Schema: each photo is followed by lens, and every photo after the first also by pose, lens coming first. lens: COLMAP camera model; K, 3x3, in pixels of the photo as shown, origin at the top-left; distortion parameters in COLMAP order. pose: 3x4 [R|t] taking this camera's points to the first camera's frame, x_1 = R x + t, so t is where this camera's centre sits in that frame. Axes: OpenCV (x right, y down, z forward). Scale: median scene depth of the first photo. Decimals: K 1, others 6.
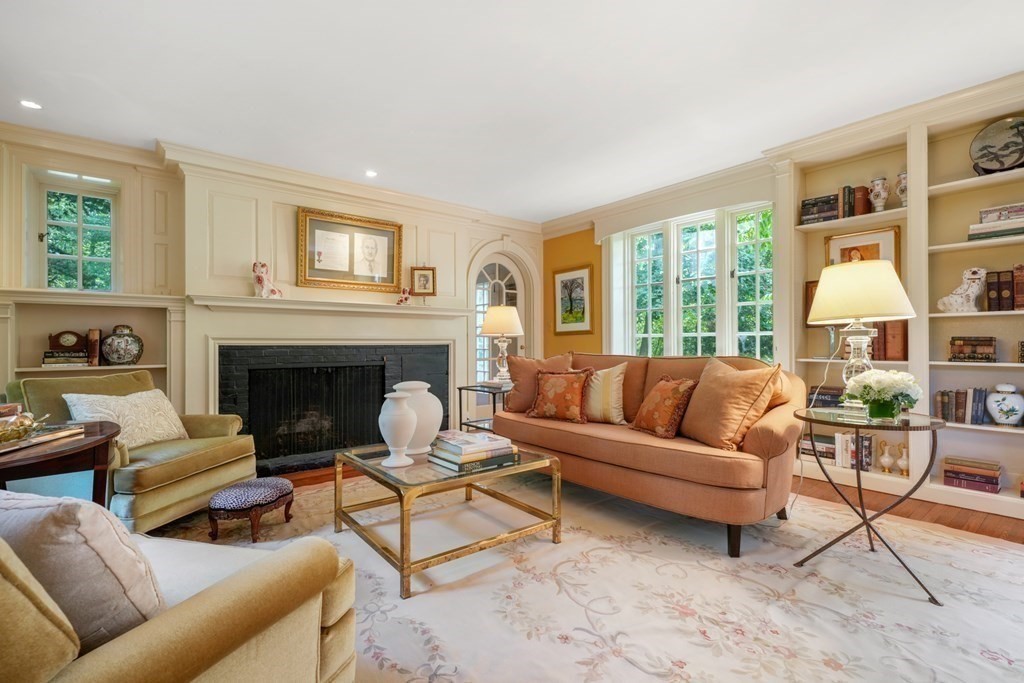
lens RADIAL K [[472.7, 0, 512.0], [0, 472.7, 341.5], [0, 0, 1]] dist [-0.000011, -0.000198]
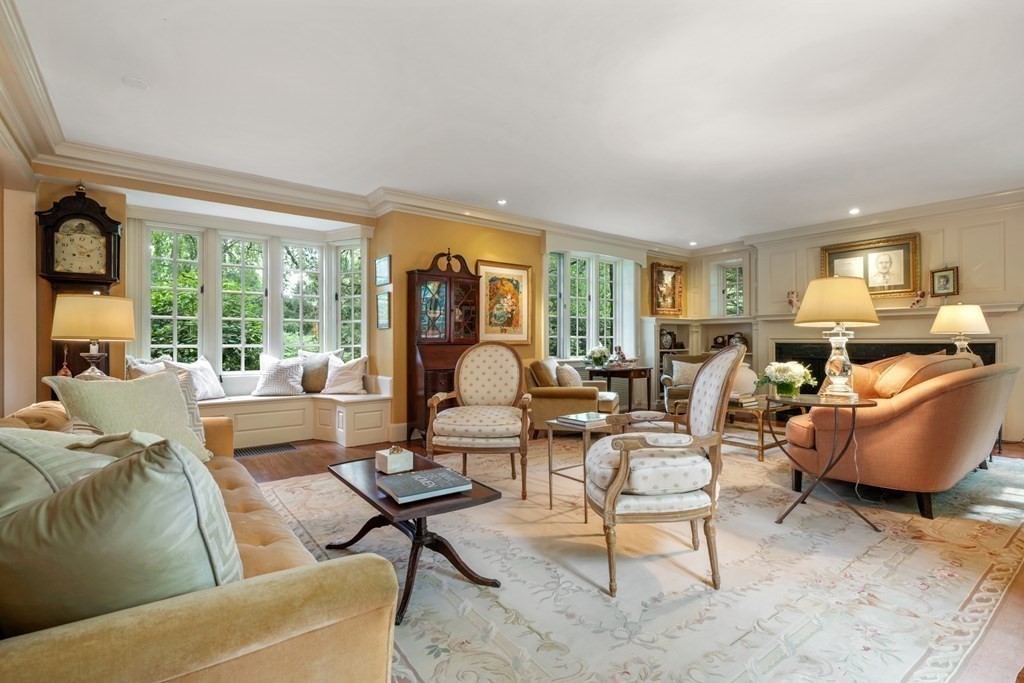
lens RADIAL K [[483.4, 0, 512.0], [0, 483.4, 341.5], [0, 0, 1]] dist [0.001014, 0.000116]
pose [[-0.032624, 0.002275, -0.999465, 0.990142], [0.005410, 0.999983, 0.002100, -0.004635], [0.999453, -0.005338, -0.032636, 0.093492]]
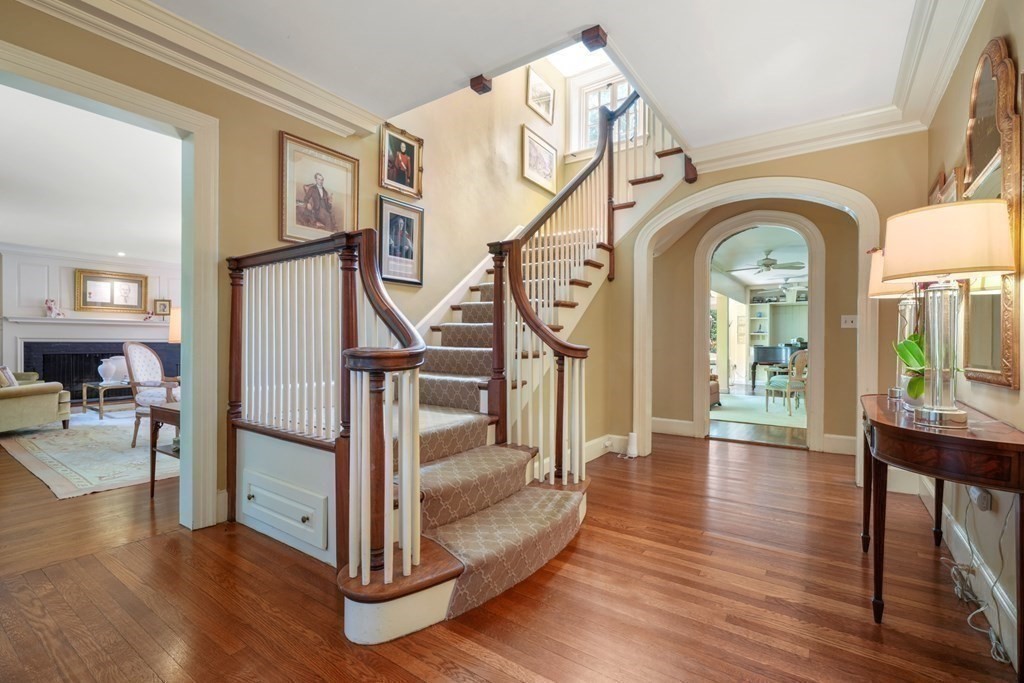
lens RADIAL K [[458.3, 0, 512.8], [0, 458.3, 346.0], [0, 0, 1]] dist [-0.000173, 0.000133]
pose [[0.960877, 0.005707, 0.276917, 0.680652], [-0.009606, 0.999873, 0.012726, -0.015416], [-0.276810, -0.014888, 0.960809, -1.177989]]
